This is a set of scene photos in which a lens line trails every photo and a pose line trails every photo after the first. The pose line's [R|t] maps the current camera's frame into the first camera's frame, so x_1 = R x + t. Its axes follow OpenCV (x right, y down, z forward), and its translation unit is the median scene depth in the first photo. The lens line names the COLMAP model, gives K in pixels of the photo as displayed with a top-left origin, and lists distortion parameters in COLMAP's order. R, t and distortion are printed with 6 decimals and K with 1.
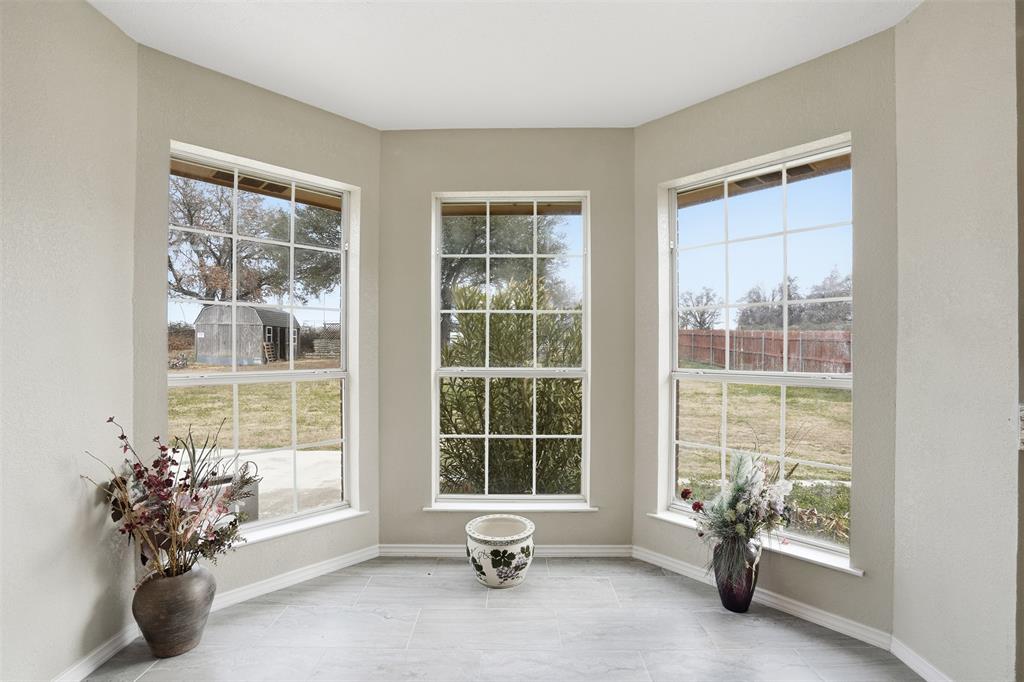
lens RADIAL K [[478.4, 0, 511.2], [0, 478.4, 346.7], [0, 0, 1]] dist [-0.054873, 0.020662]
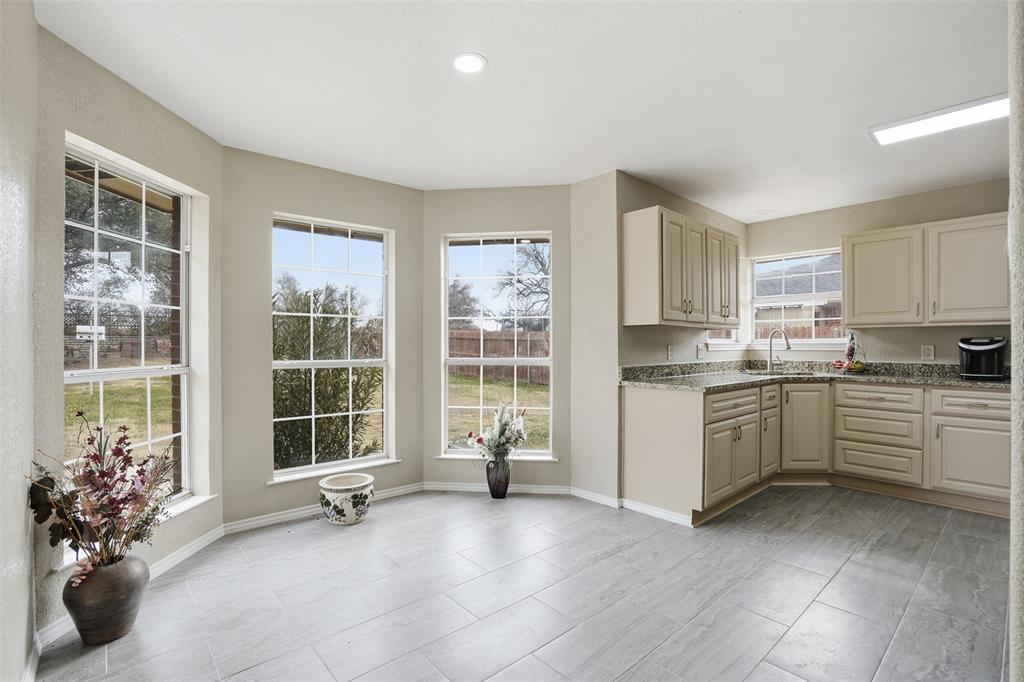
lens RADIAL K [[478.4, 0, 511.2], [0, 478.4, 346.7], [0, 0, 1]] dist [-0.054873, 0.020662]
pose [[0.743548, -0.005400, 0.668661, -0.587250], [0.000220, 0.999969, 0.007831, -0.000800], [-0.668683, -0.005676, 0.743526, -0.287583]]
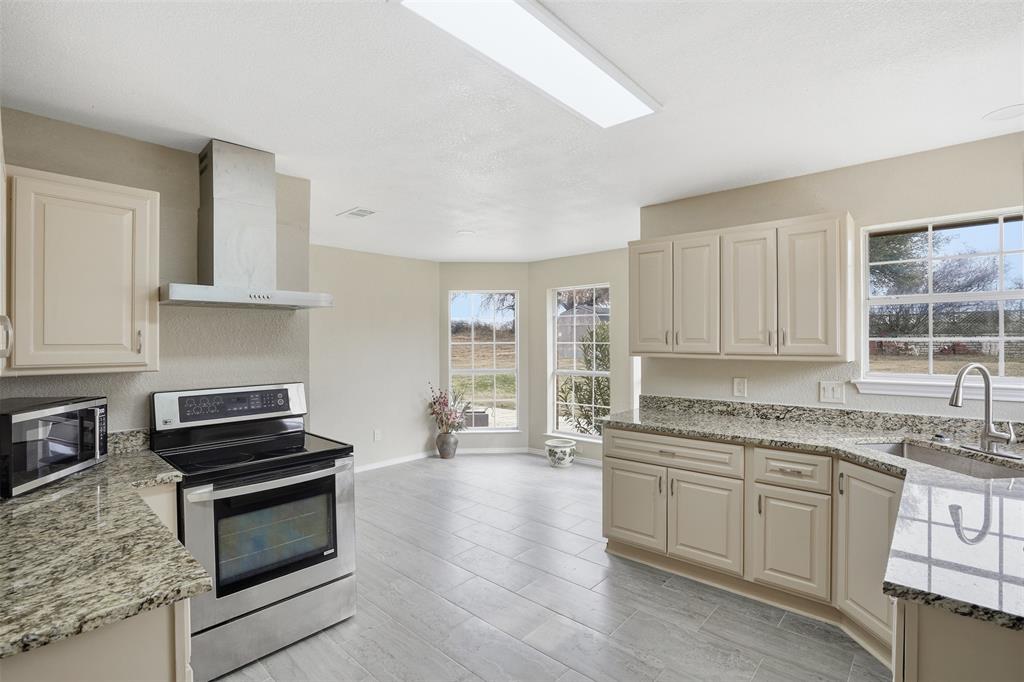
lens RADIAL K [[478.4, 0, 511.2], [0, 478.4, 346.7], [0, 0, 1]] dist [-0.054873, 0.020662]
pose [[0.744394, 0.002964, -0.667735, 1.368679], [0.007570, 0.999888, 0.012877, -0.106013], [0.667698, -0.014640, 0.744288, -0.857831]]
